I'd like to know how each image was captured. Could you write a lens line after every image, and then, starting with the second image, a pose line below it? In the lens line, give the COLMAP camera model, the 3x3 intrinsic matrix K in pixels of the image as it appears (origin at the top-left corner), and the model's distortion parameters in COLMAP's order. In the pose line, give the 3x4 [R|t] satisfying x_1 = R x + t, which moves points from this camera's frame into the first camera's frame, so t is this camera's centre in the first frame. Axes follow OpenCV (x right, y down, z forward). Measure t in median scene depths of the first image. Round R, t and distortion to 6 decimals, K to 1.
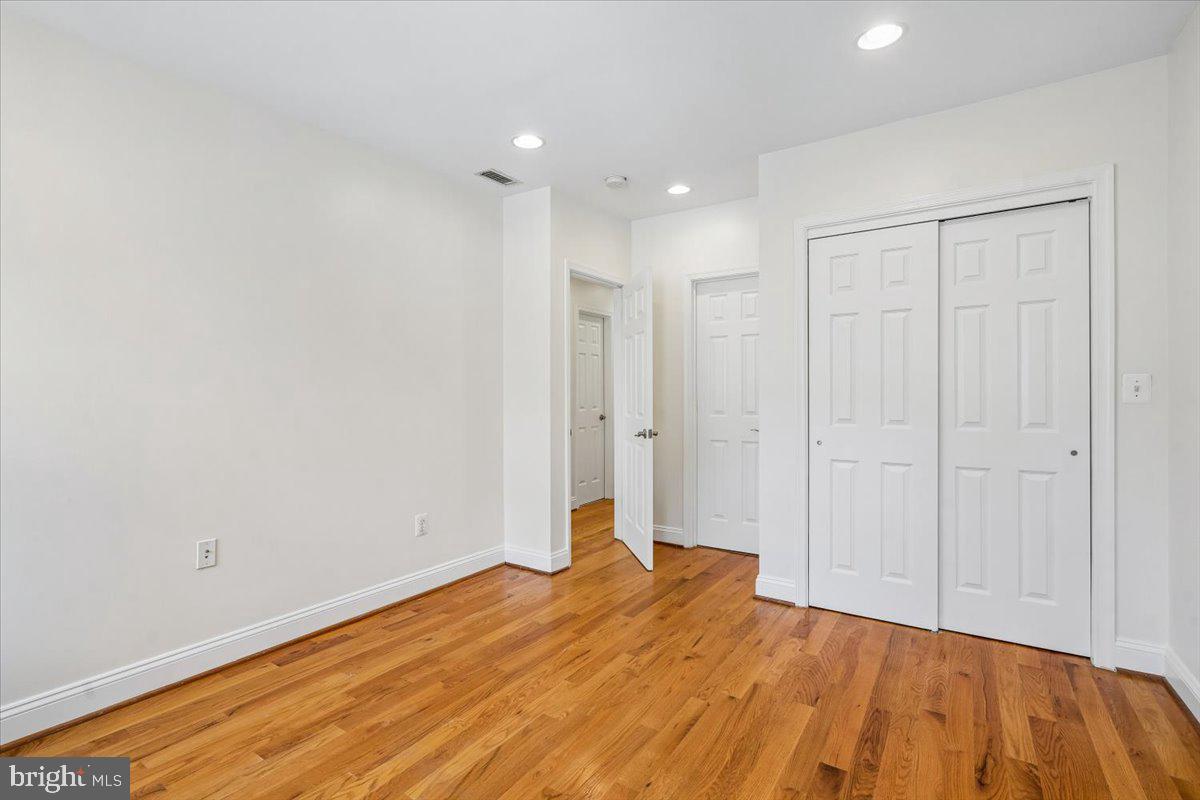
lens RADIAL K [[551.0, 0, 592.5], [0, 551.0, 396.8], [0, 0, 1]] dist [-0.003480, 0.000190]
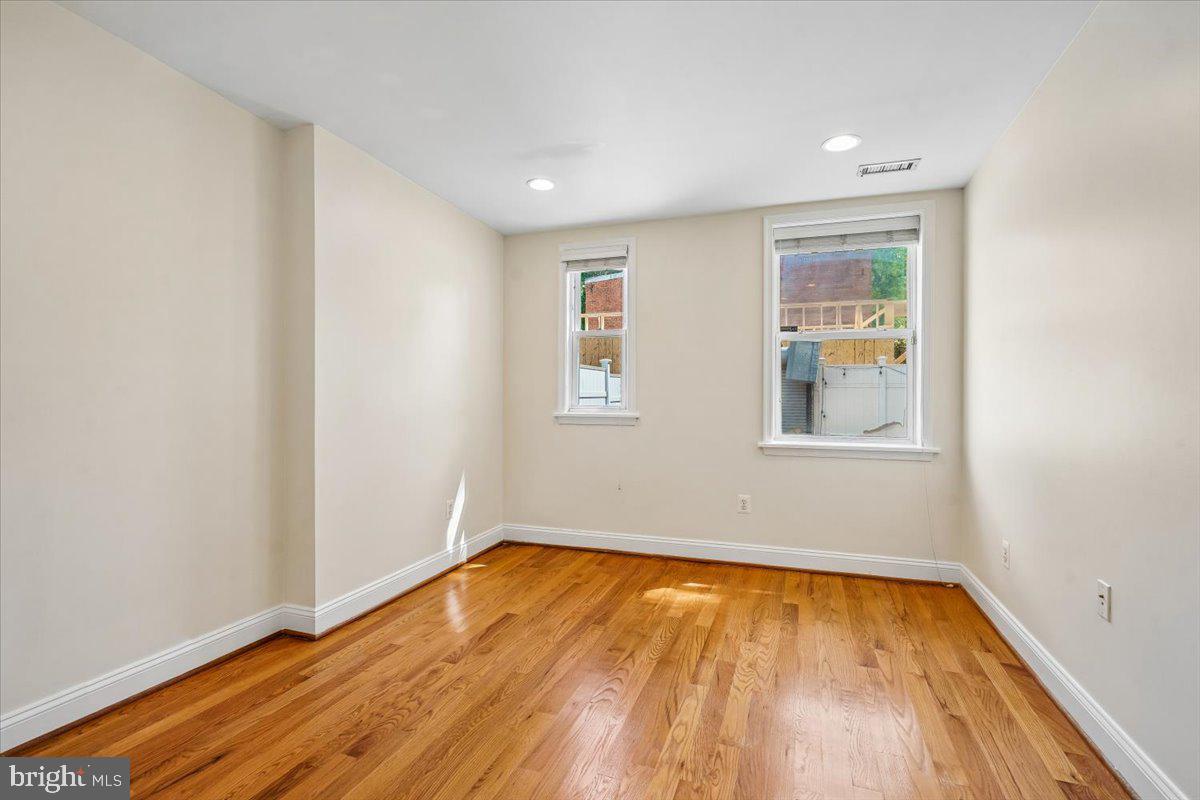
lens RADIAL K [[551.0, 0, 597.0], [0, 551.0, 395.1], [0, 0, 1]] dist [-0.003480, 0.000190]
pose [[-0.970674, 0.001395, -0.240394, 0.167459], [-0.000568, 0.999967, 0.008097, -0.008049], [0.240397, 0.007996, -0.970642, 1.495767]]
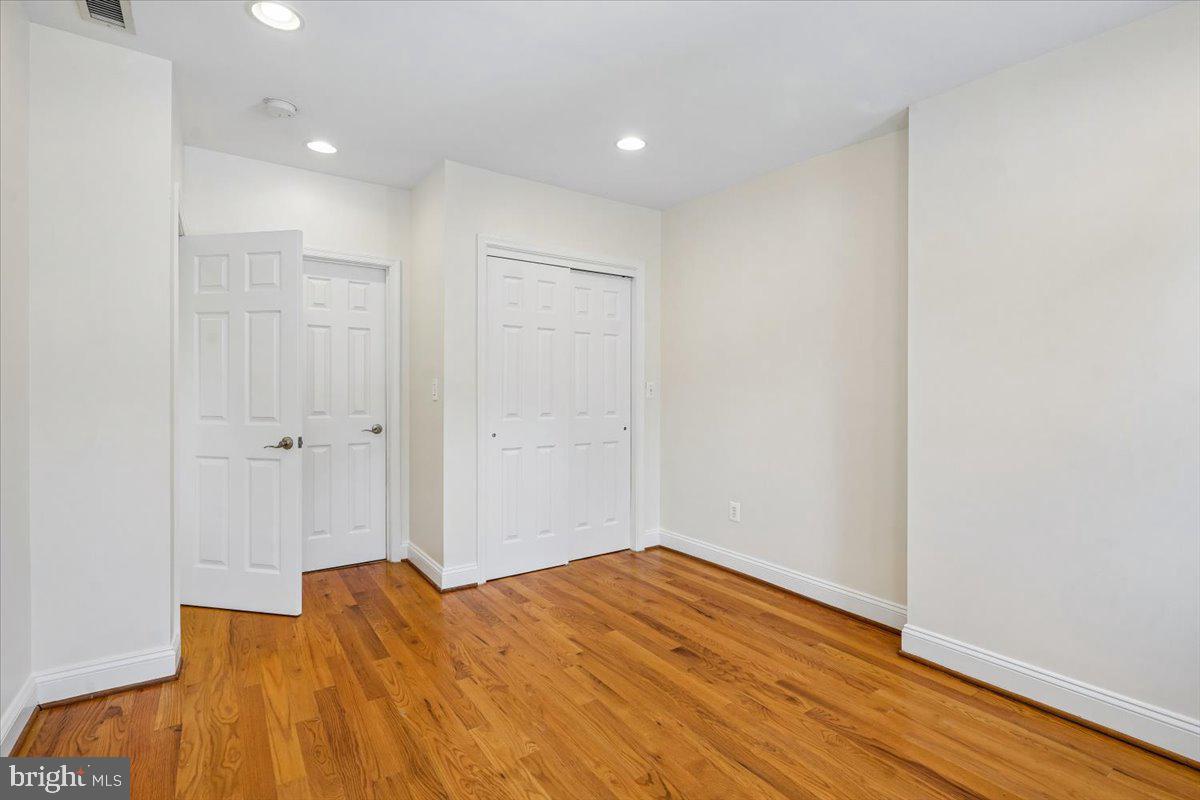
lens RADIAL K [[551.0, 0, 595.5], [0, 551.0, 397.2], [0, 0, 1]] dist [-0.003480, 0.000190]
pose [[0.367300, -0.006654, 0.930079, -0.709204], [0.001370, 0.999977, 0.006613, -0.003754], [-0.930102, -0.001154, 0.367301, 0.470045]]
